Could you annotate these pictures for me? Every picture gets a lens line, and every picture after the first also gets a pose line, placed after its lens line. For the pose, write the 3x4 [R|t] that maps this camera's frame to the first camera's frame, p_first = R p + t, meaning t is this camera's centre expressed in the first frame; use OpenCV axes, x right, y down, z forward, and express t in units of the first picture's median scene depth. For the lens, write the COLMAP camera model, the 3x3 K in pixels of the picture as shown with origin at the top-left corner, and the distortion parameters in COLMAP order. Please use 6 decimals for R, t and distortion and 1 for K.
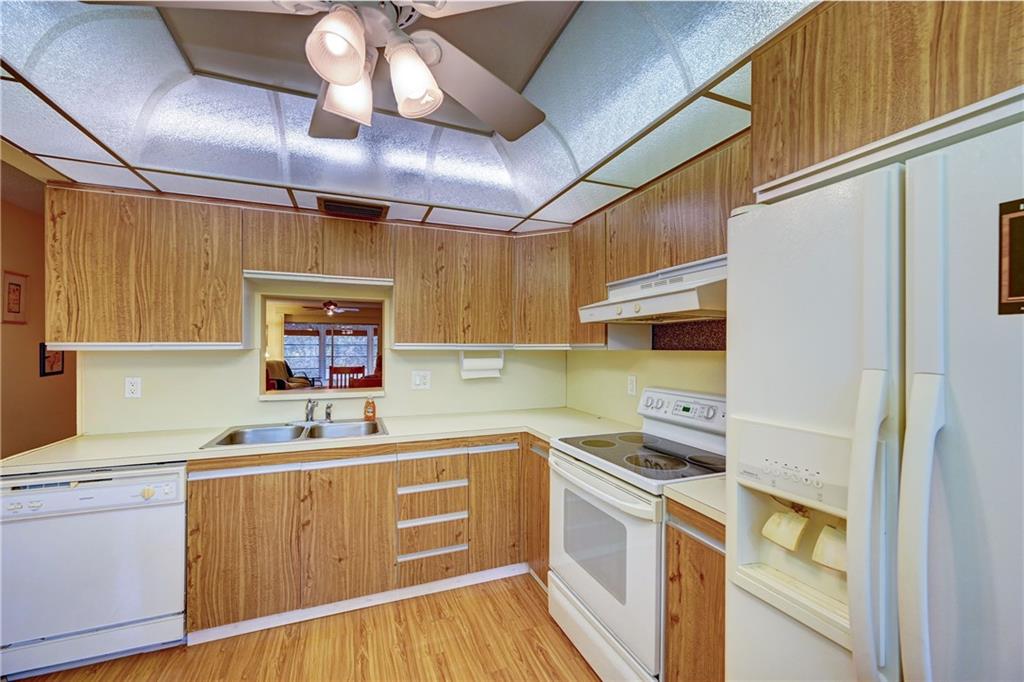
lens RADIAL K [[407.2, 0, 513.1], [0, 407.2, 348.7], [0, 0, 1]] dist [-0.001266, 0.001732]
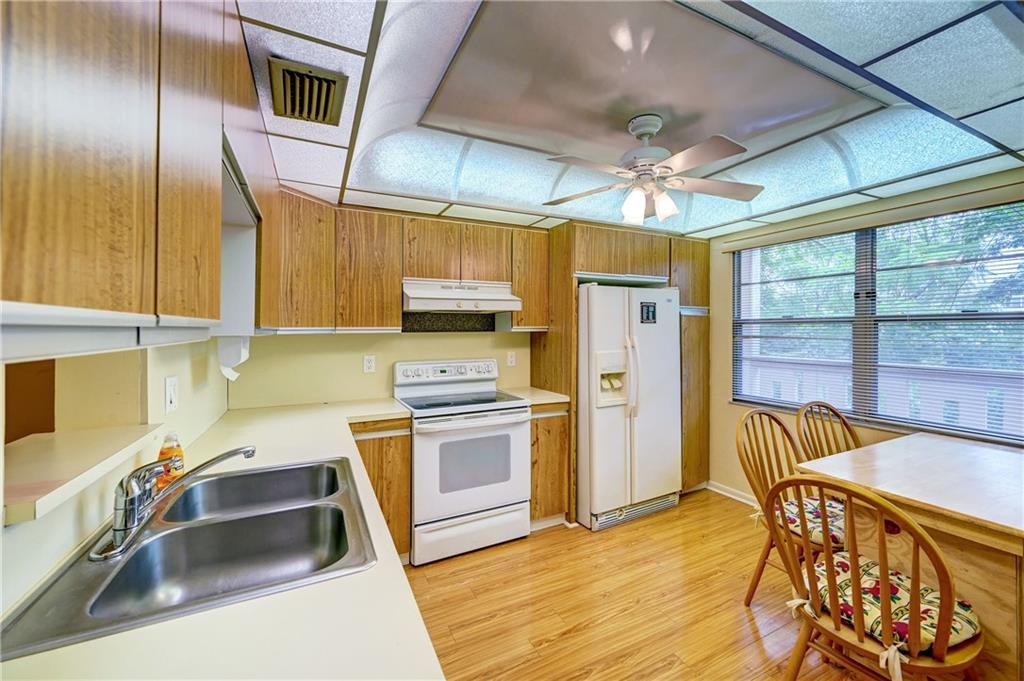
lens RADIAL K [[424.3, 0, 539.8], [0, 424.3, 326.0], [0, 0, 1]] dist [0.002424, 0.000125]
pose [[-0.115824, 0.006863, 0.993246, -1.050417], [0.009777, 0.999936, -0.005770, -0.004840], [-0.993222, 0.009042, -0.115883, 0.745446]]
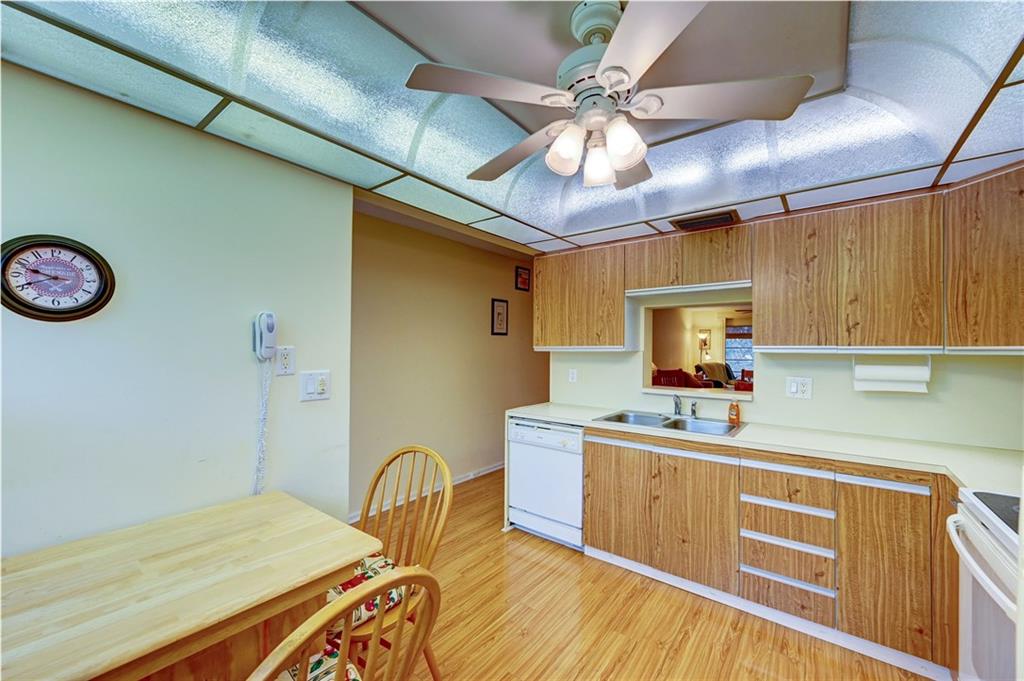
lens RADIAL K [[406.4, 0, 513.9], [0, 406.4, 343.6], [0, 0, 1]] dist [0.000658, 0.000478]
pose [[0.507457, -0.009225, -0.861628, 0.278390], [-0.007842, 0.999852, -0.015324, 0.000231], [0.861641, 0.014533, 0.507309, 0.026962]]
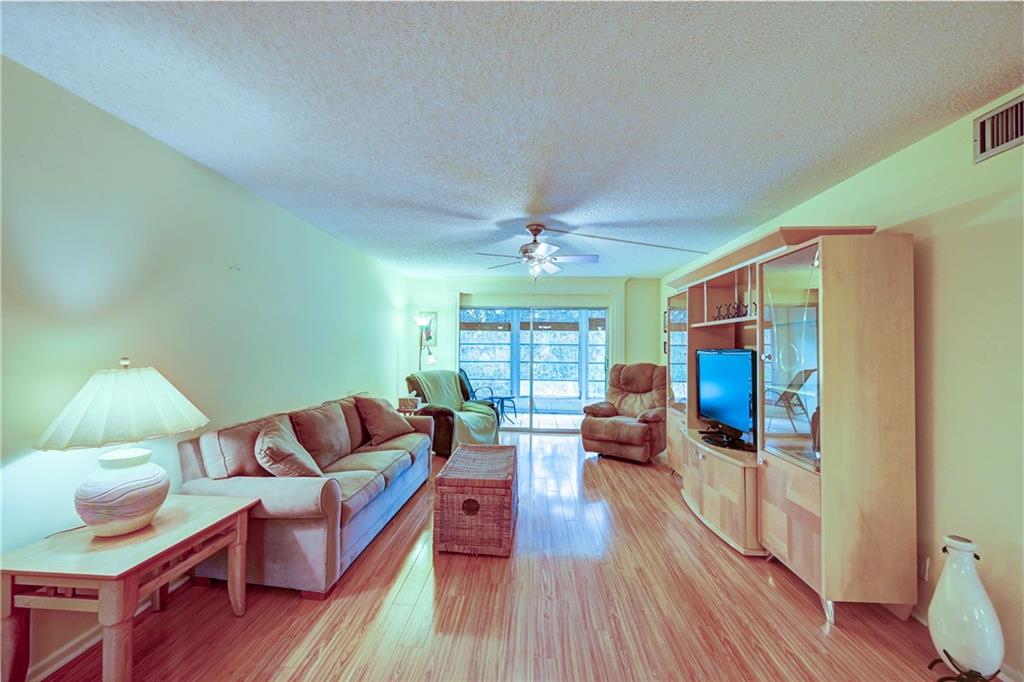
lens RADIAL K [[407.2, 0, 507.9], [0, 407.2, 338.7], [0, 0, 1]] dist [-0.001266, 0.001732]
pose [[0.902800, -0.000882, -0.430059, -1.085439], [-0.010635, 0.999646, -0.024376, -0.011353], [0.429929, 0.026581, 0.902472, 2.233702]]
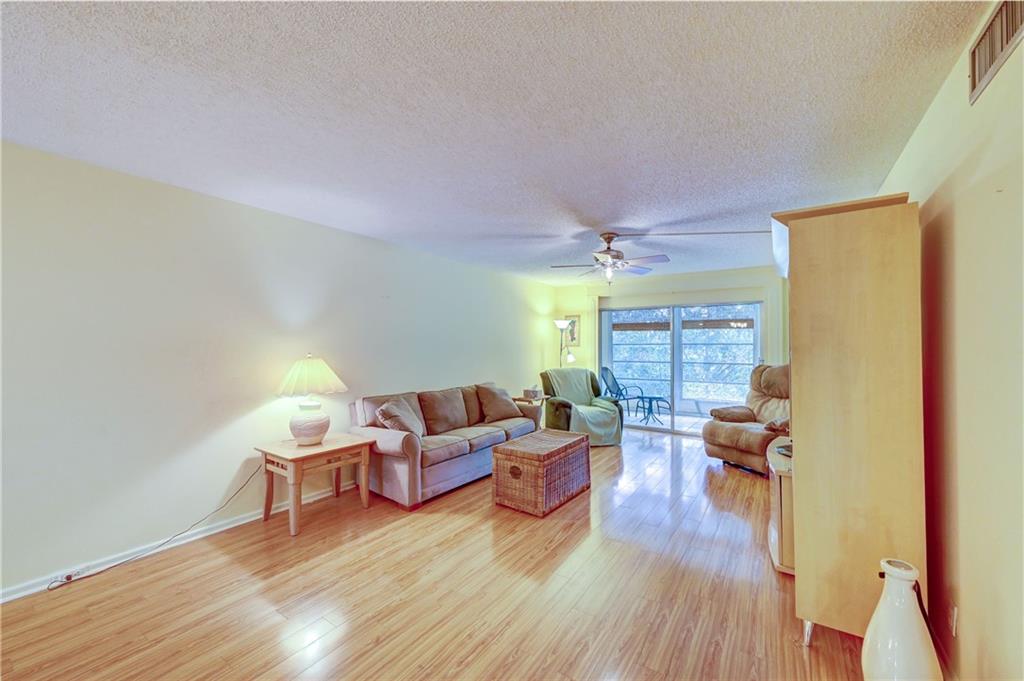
lens RADIAL K [[406.4, 0, 507.2], [0, 406.4, 343.6], [0, 0, 1]] dist [0.000658, 0.000478]
pose [[0.554166, -0.004963, -0.832391, -0.473760], [-0.007057, 0.999918, -0.010661, -0.007999], [0.832376, 0.011782, 0.554086, 2.404420]]
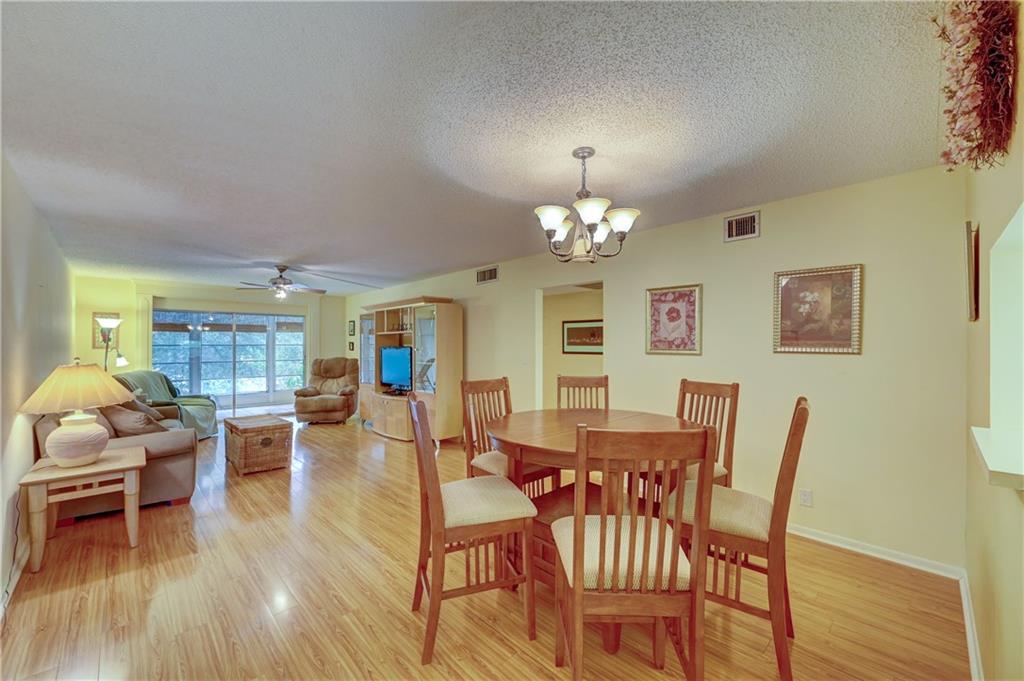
lens RADIAL K [[406.4, 0, 516.2], [0, 406.4, 341.8], [0, 0, 1]] dist [0.000658, 0.000478]
pose [[0.923843, -0.003369, 0.382756, -1.318563], [0.009143, 0.999870, -0.013268, -0.005167], [-0.382662, 0.015757, 0.923754, 0.978864]]
